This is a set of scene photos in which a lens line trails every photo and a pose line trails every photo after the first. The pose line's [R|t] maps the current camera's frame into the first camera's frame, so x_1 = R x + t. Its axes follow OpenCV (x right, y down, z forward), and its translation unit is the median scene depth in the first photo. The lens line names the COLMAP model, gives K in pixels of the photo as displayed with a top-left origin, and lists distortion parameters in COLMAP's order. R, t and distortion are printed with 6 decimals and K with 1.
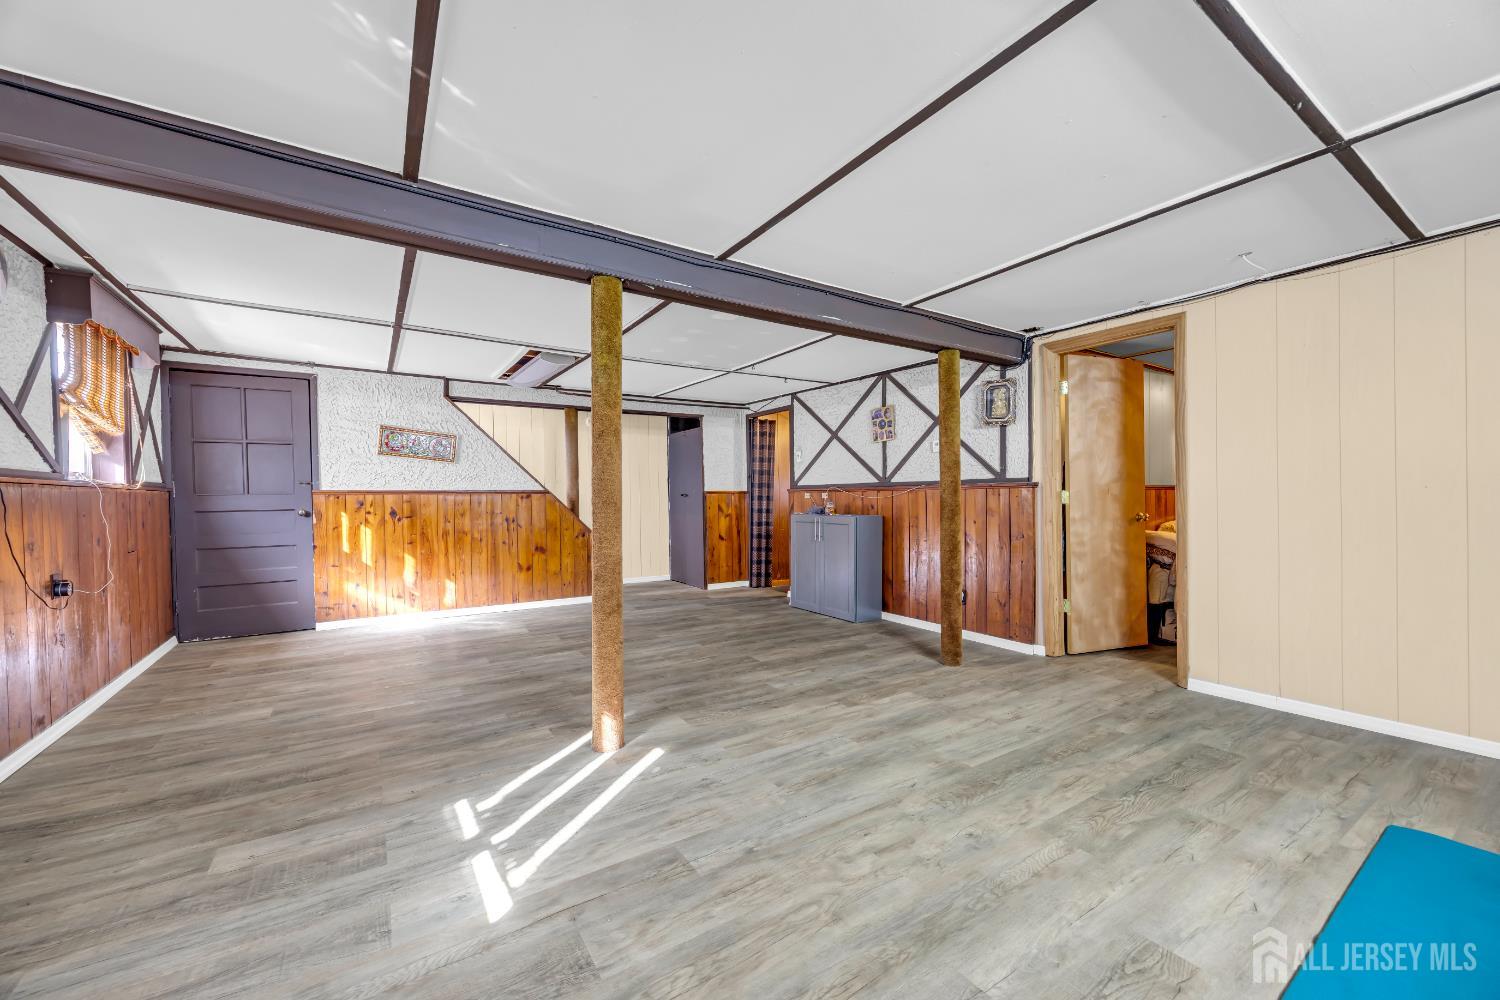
lens RADIAL K [[578.8, 0, 754.7], [0, 578.8, 490.9], [0, 0, 1]] dist [-0.001822, -0.000549]
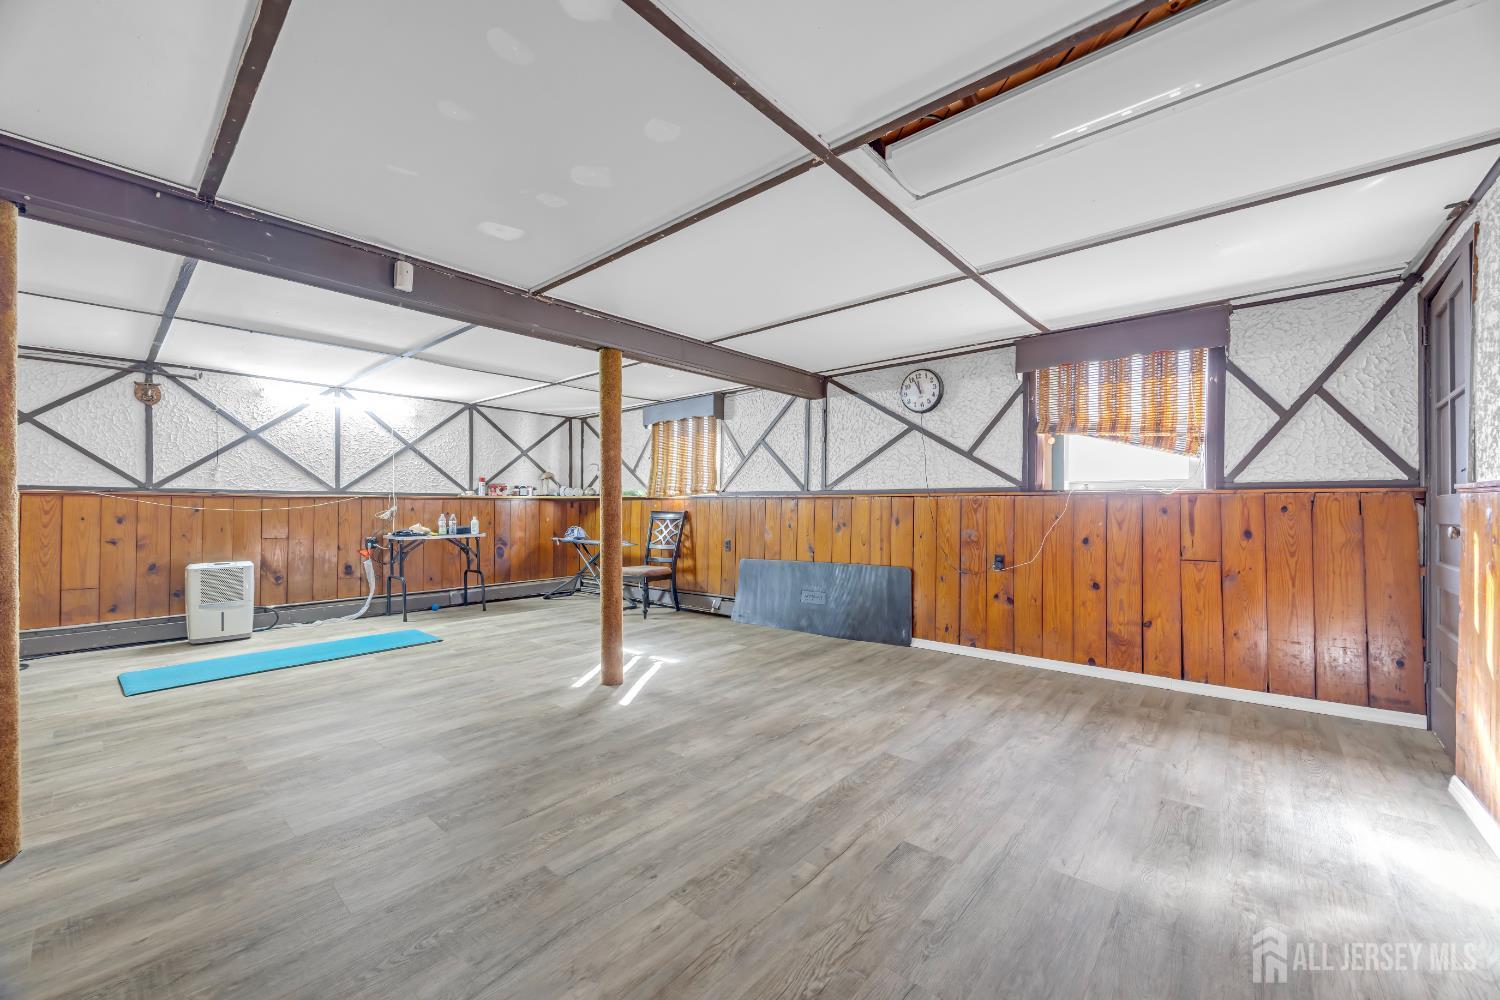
lens RADIAL K [[578.8, 0, 754.7], [0, 578.8, 490.9], [0, 0, 1]] dist [-0.001822, -0.000549]
pose [[-0.963915, 0.001543, -0.266206, -0.187570], [0.011476, 0.999294, -0.035762, 0.026365], [0.265963, -0.037527, -0.963253, 2.173687]]
